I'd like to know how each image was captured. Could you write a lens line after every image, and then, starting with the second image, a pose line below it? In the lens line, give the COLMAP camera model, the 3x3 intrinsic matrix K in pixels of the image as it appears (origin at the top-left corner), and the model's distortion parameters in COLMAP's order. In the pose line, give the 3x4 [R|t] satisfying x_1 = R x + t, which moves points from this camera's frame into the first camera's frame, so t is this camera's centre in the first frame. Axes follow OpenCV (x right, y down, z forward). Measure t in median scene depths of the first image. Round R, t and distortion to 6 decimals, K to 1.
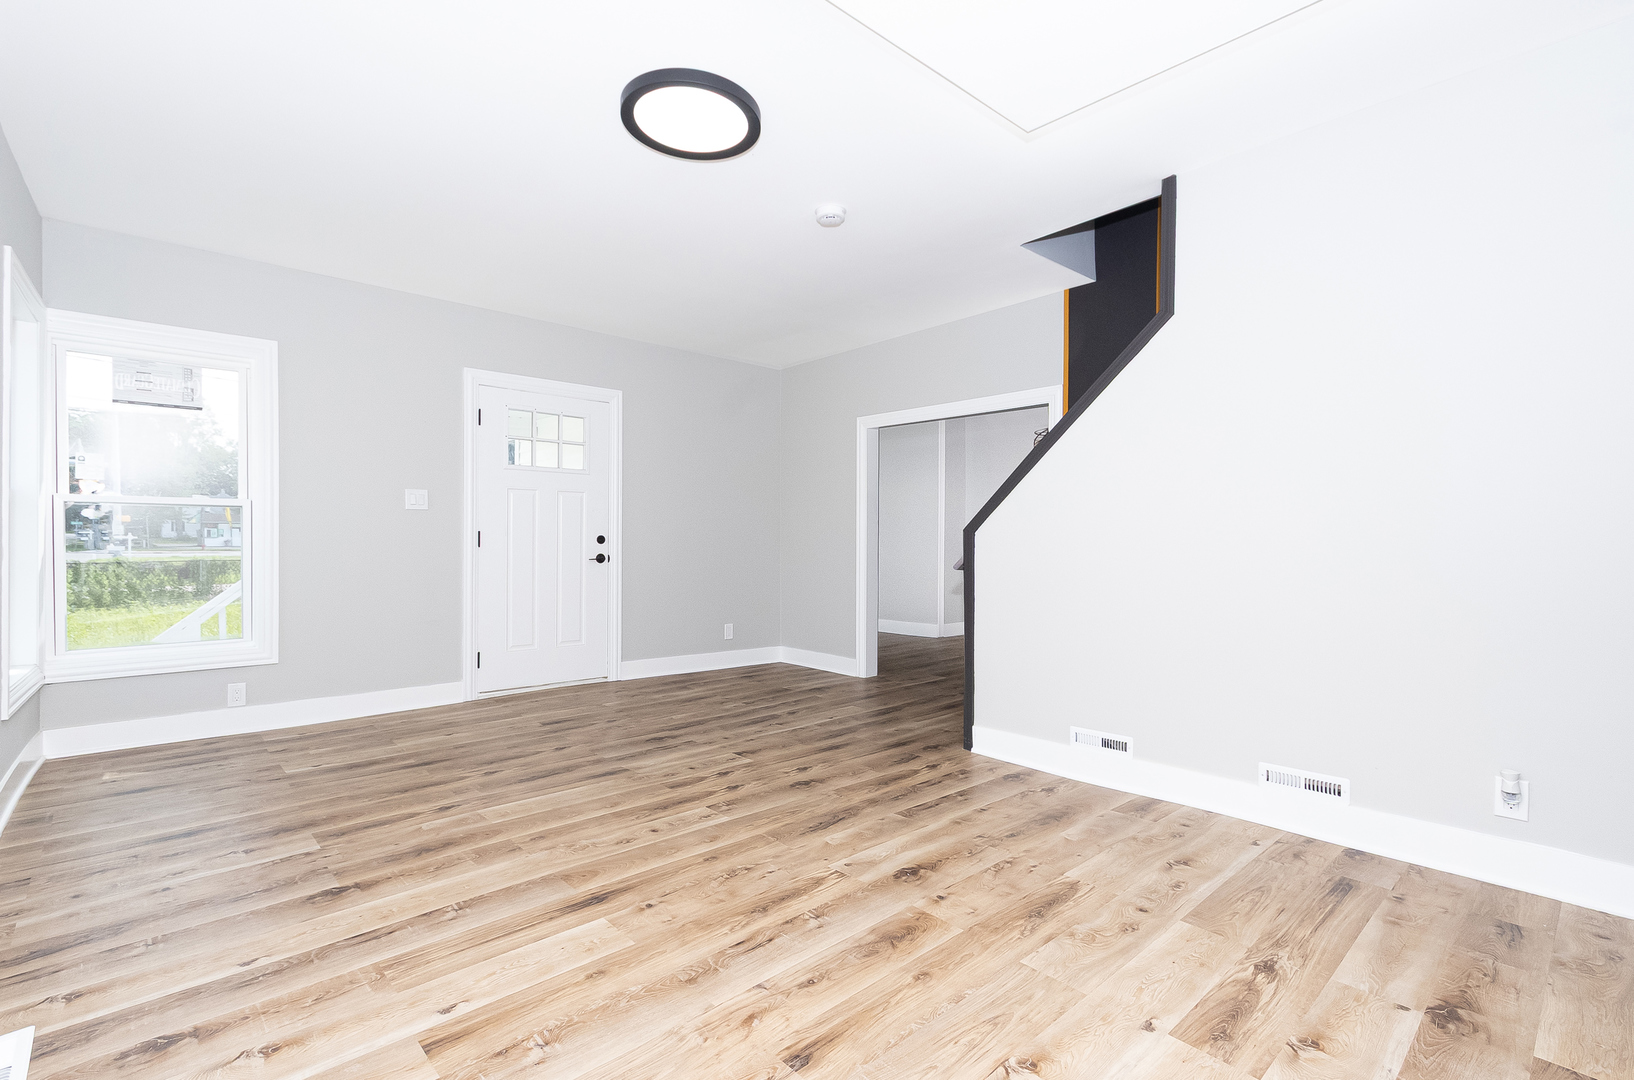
lens RADIAL K [[750.1, 0, 817.0], [0, 750.1, 540.0], [0, 0, 1]] dist [-0.001509, -0.000340]
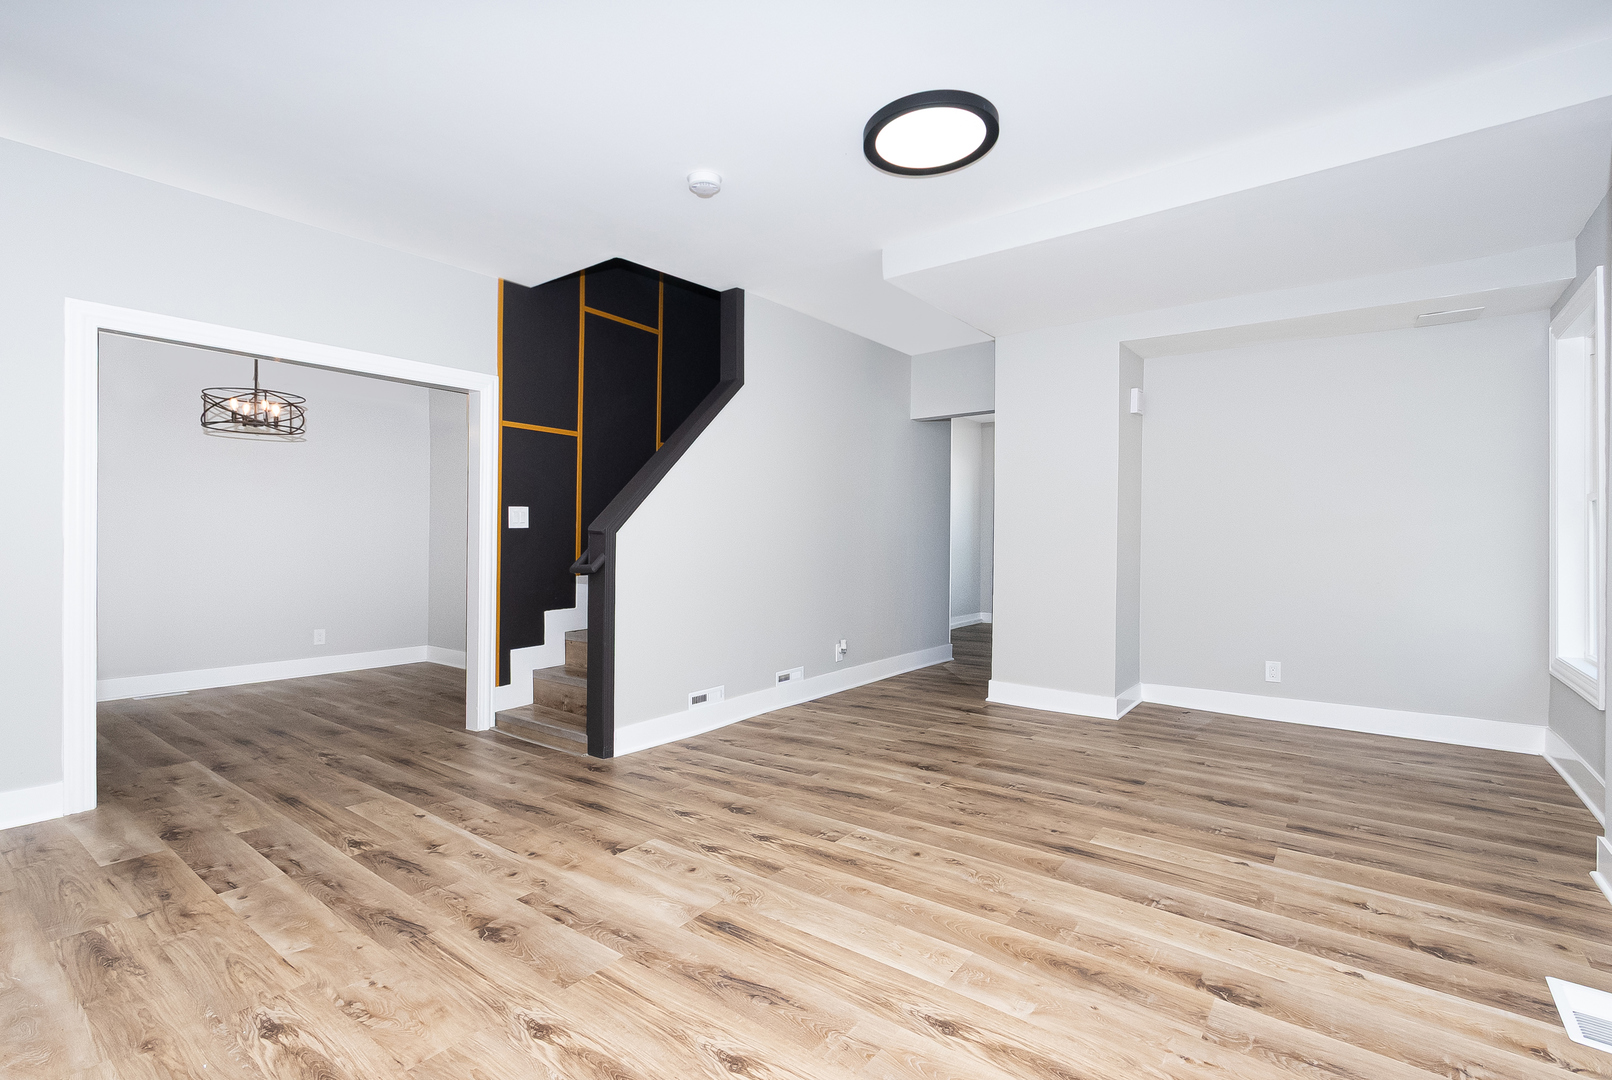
lens RADIAL K [[739.1, 0, 796.4], [0, 739.1, 537.8], [0, 0, 1]] dist [0.001984, -0.000561]
pose [[-0.158652, -0.004988, 0.987322, -1.053797], [-0.000487, 0.999988, 0.004974, -0.011779], [-0.987335, 0.000308, -0.158652, 1.236283]]
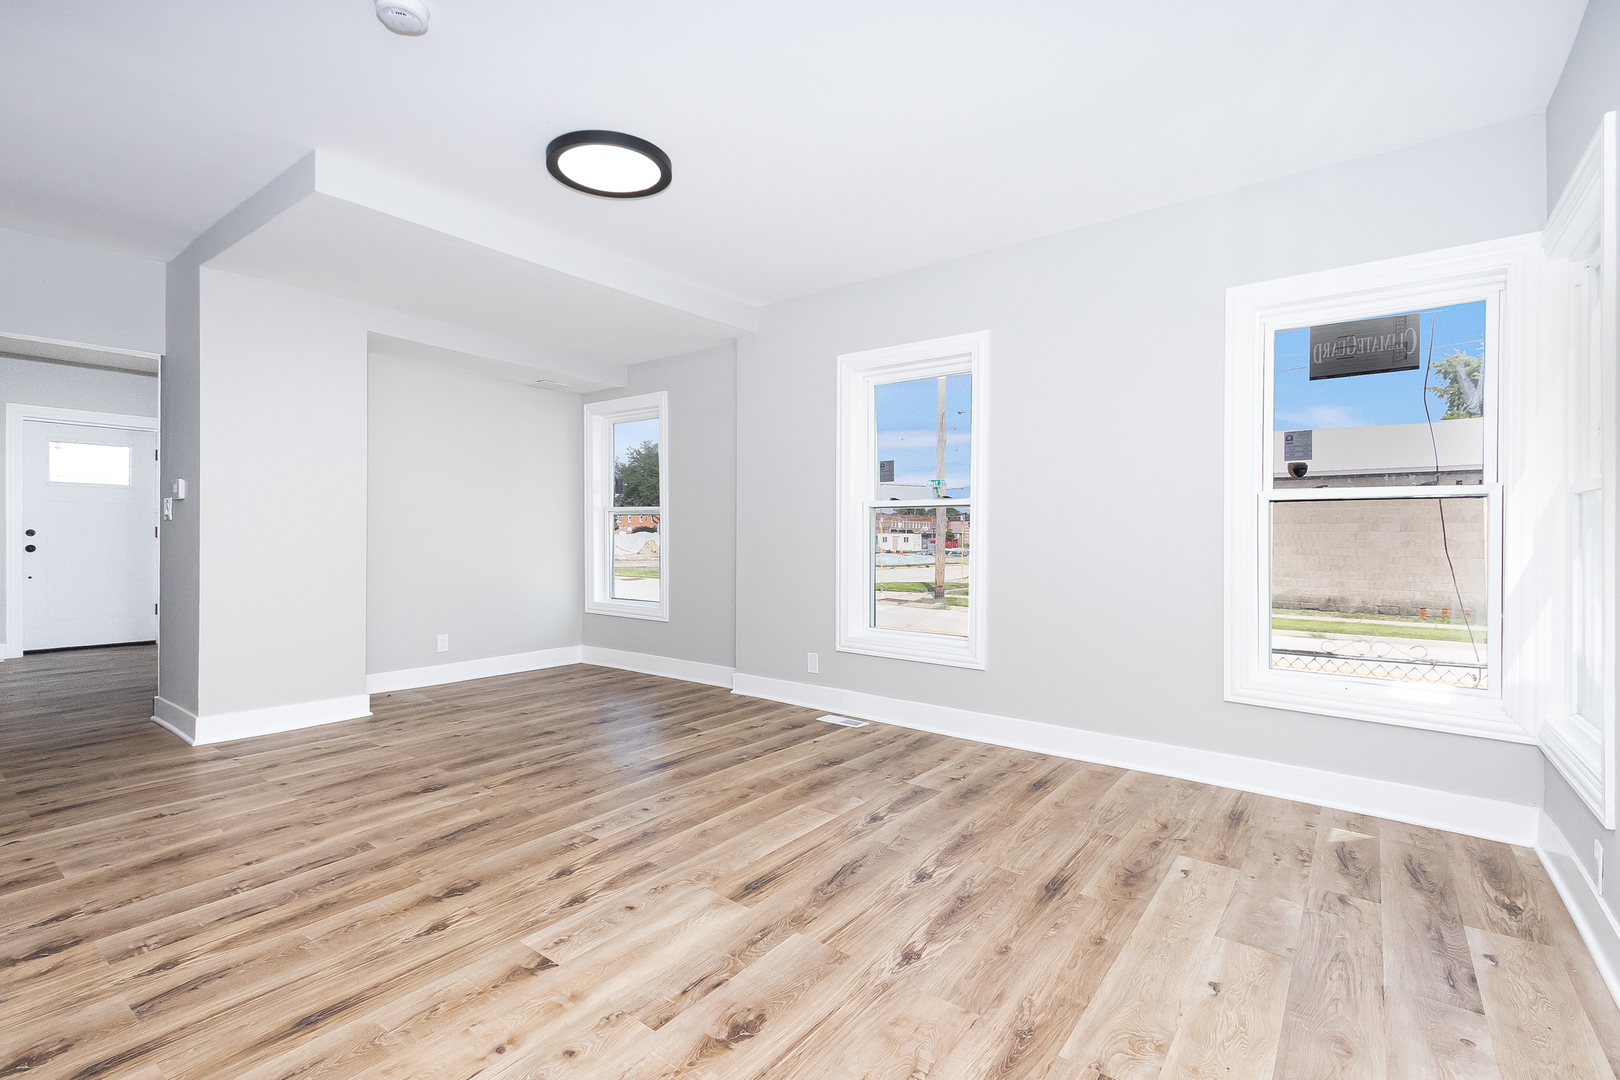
lens RADIAL K [[742.8, 0, 800.4], [0, 742.8, 537.8], [0, 0, 1]] dist [0.001984, -0.000561]
pose [[-0.986534, -0.012025, -0.163113, -0.246116], [-0.012983, 0.999904, 0.004805, -0.007354], [0.163039, 0.006858, -0.986596, 1.984405]]
